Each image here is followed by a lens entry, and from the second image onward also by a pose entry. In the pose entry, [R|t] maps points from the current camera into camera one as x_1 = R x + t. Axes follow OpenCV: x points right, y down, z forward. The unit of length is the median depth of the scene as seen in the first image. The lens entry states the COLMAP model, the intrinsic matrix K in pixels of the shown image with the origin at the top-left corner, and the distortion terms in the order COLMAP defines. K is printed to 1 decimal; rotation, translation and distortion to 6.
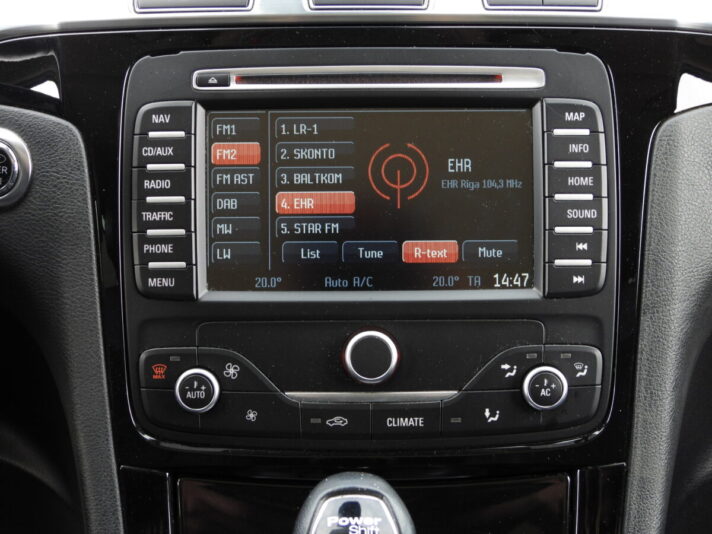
lens RADIAL K [[1583.5, 0, 351.7], [0, 1583.5, 267.0], [0, 0, 1]] dist [-0.152625, 0.000000]
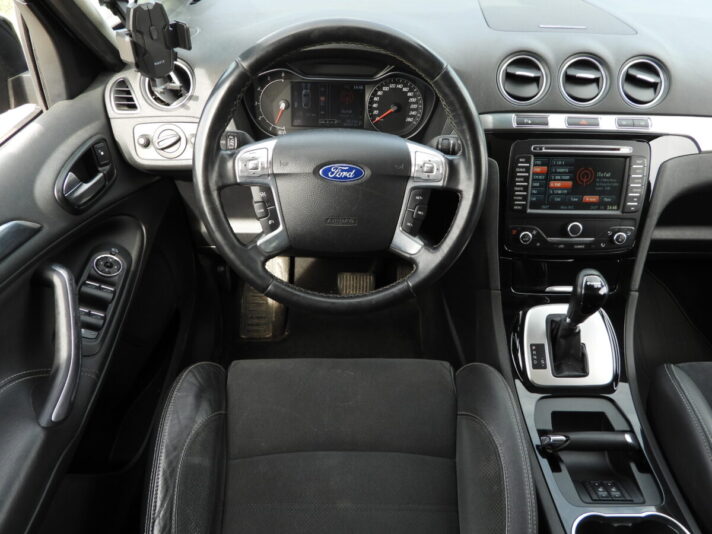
lens RADIAL K [[505.5, 0, 352.7], [0, 505.5, 266.6], [0, 0, 1]] dist [-0.013356, 0.000647]
pose [[0.999241, 0.010213, 0.037587, -0.527047], [-0.020631, 0.957301, 0.288357, -0.180110], [-0.033037, -0.288914, 0.956785, -0.104639]]
